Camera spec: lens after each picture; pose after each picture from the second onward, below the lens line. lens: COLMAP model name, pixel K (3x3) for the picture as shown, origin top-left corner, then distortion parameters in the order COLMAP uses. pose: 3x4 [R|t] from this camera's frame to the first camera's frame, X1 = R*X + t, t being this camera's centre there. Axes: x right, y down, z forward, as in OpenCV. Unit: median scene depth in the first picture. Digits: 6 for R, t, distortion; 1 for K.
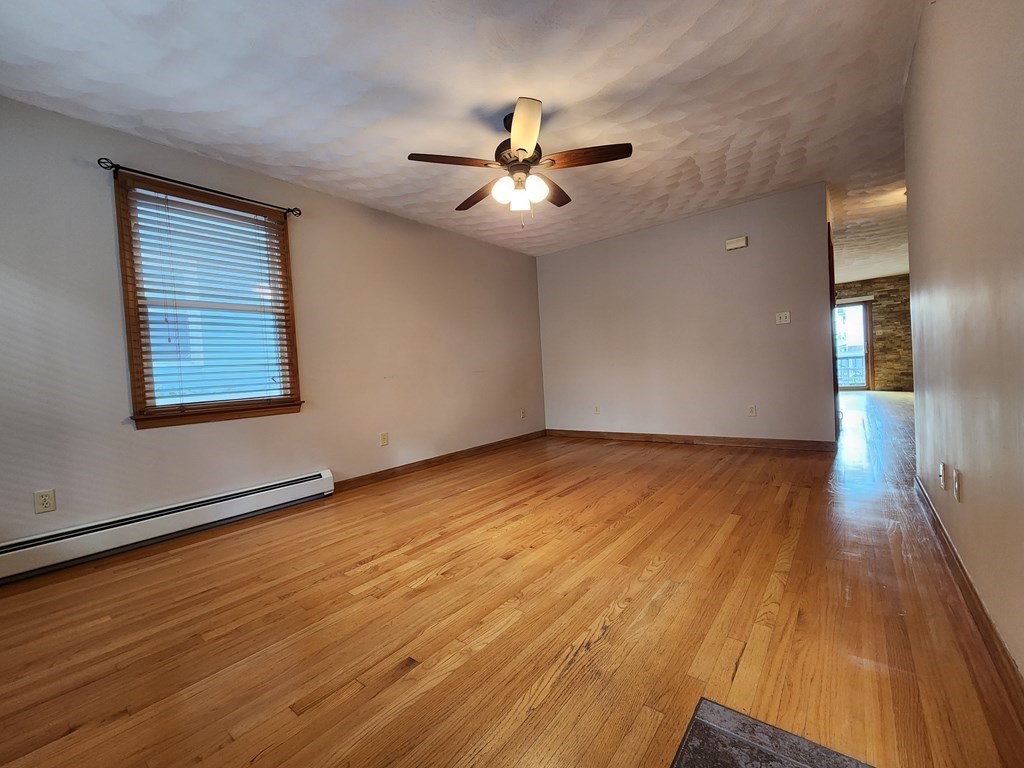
lens RADIAL K [[419.8, 0, 512.0], [0, 419.8, 384.0], [0, 0, 1]] dist [-0.000571, -0.000099]
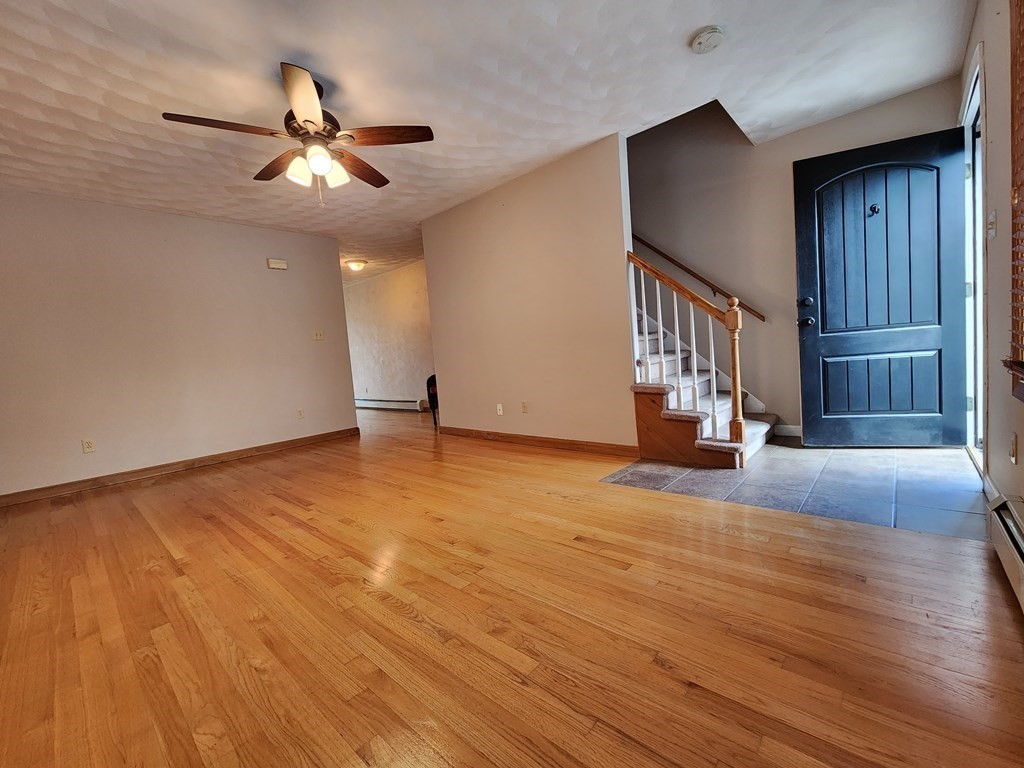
lens RADIAL K [[424.4, 0, 512.0], [0, 424.4, 384.0], [0, 0, 1]] dist [0.000778, 0.000092]
pose [[0.072049, -0.016523, 0.997264, -0.823354], [0.101293, 0.994814, 0.009165, 0.047974], [-0.992244, 0.100356, 0.073349, 0.514581]]
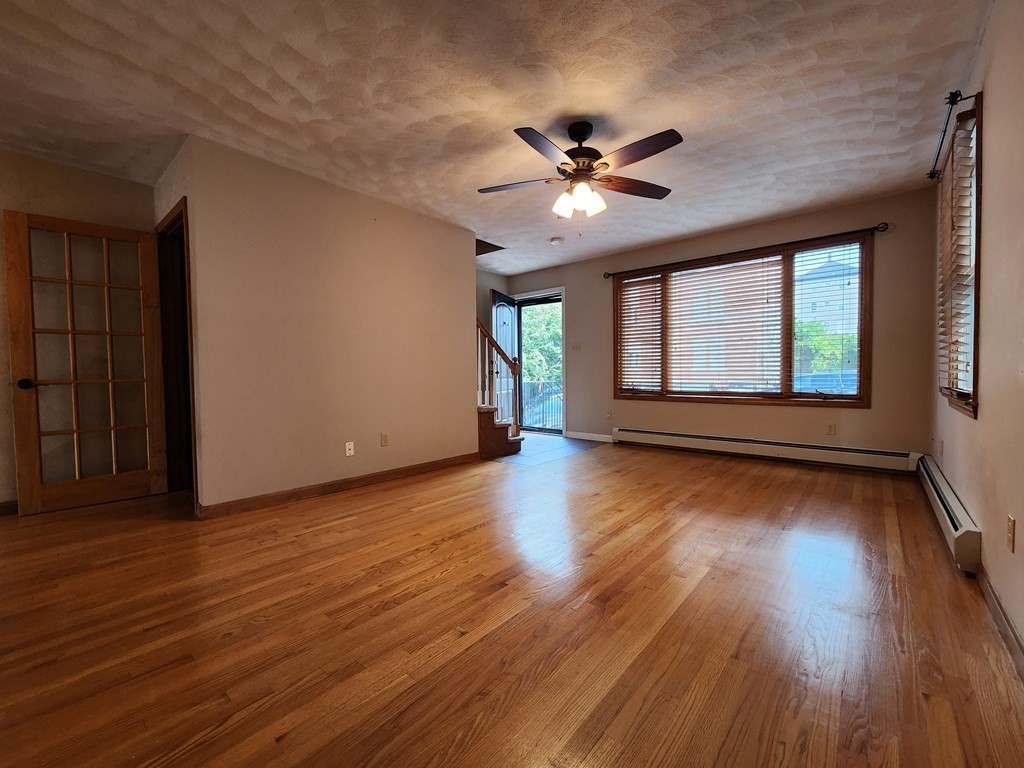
lens RADIAL K [[419.8, 0, 512.0], [0, 419.8, 384.0], [0, 0, 1]] dist [-0.000571, -0.000099]
pose [[-0.997101, 0.067327, 0.035435, 0.166624], [0.069086, 0.996307, 0.050993, -0.072938], [-0.031871, 0.053294, -0.998070, 1.899507]]
